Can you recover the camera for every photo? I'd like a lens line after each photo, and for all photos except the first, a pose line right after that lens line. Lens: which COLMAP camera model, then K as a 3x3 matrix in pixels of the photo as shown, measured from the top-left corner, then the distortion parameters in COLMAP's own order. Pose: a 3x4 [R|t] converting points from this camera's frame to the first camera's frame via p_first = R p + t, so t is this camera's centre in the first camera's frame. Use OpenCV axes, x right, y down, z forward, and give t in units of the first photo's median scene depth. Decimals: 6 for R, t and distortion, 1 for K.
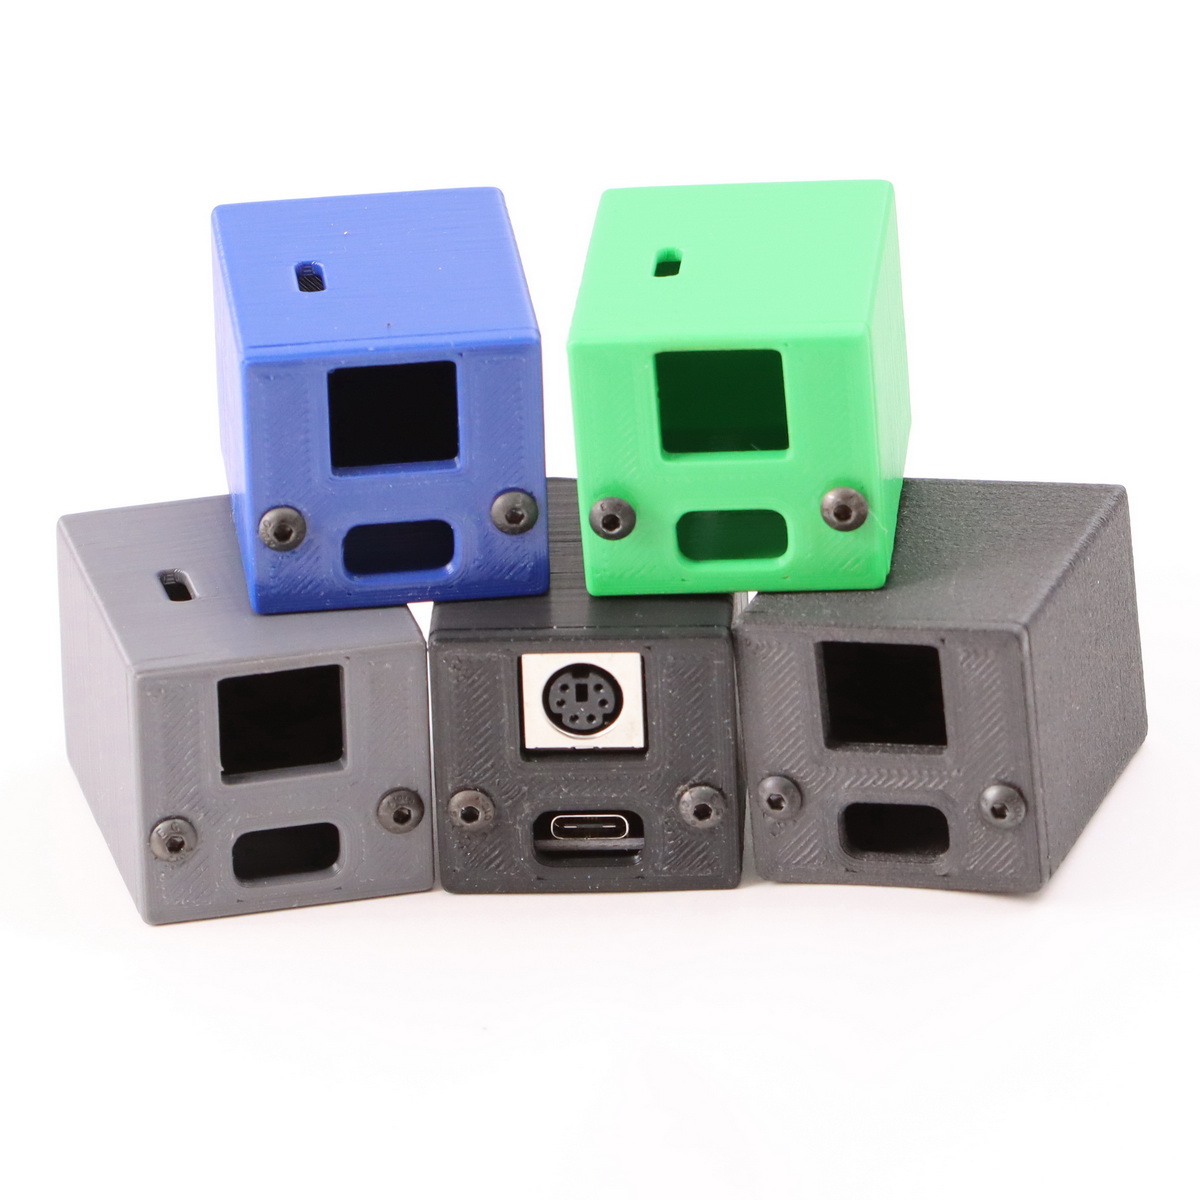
lens RADIAL K [[6767.6, 0, 600.0], [0, 6767.6, 600.0], [0, 0, 1]] dist [-0.648518, -4.441259]
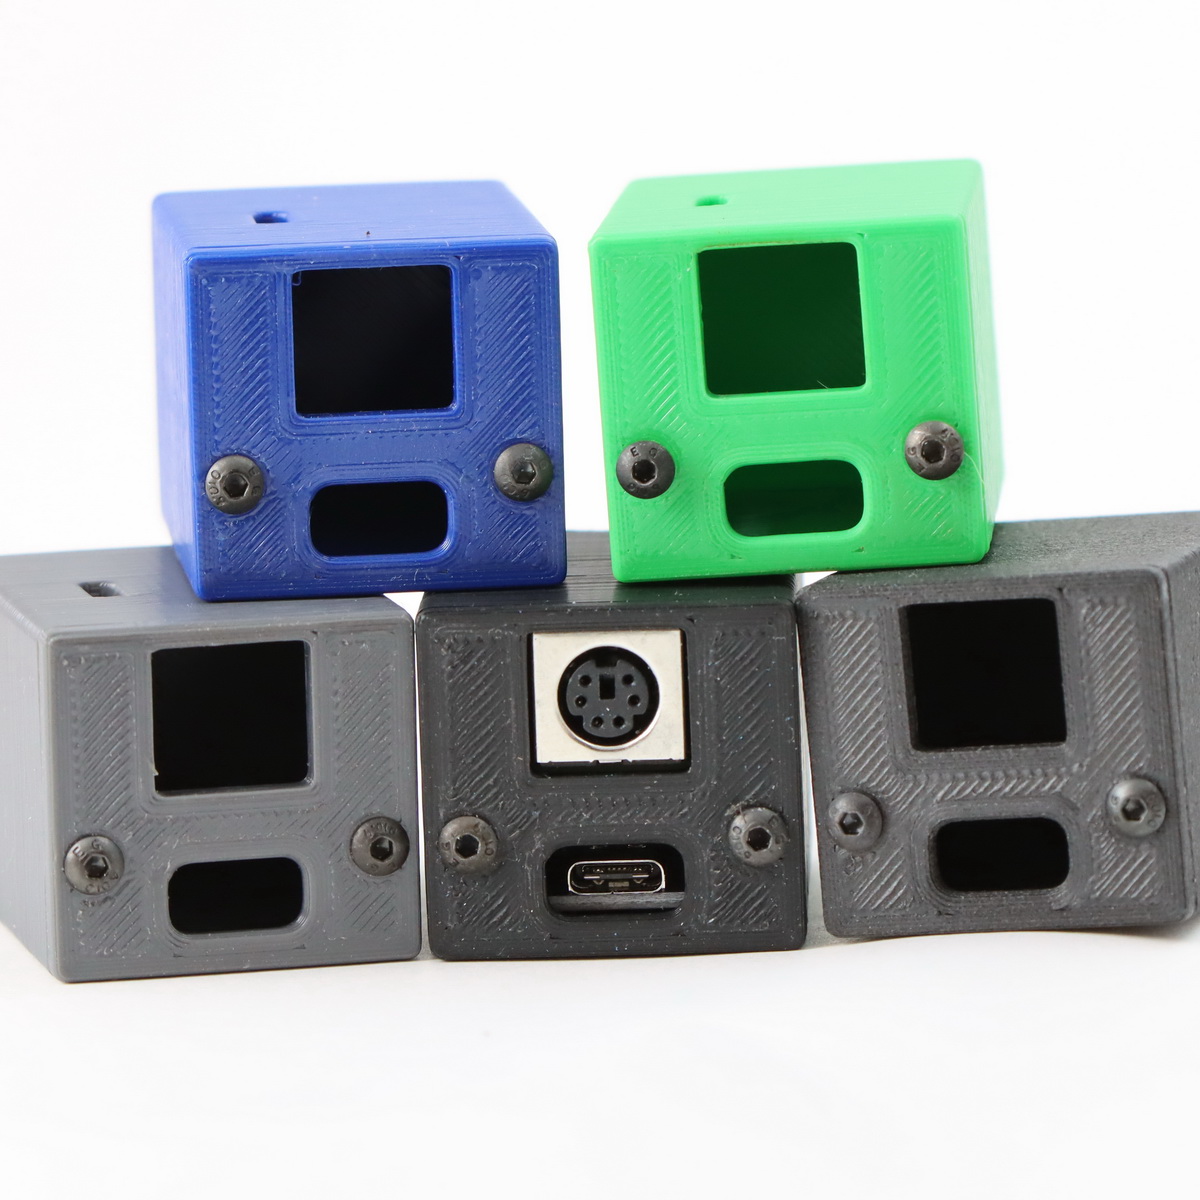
lens RADIAL K [[6767.6, 0, 600.0], [0, 6767.6, 600.0], [0, 0, 1]] dist [-0.648518, -4.441259]
pose [[0.999998, 0.000858, 0.002017, -0.005172], [-0.000486, 0.984123, -0.177488, 0.145564], [-0.002137, 0.177487, 0.984121, 0.211499]]
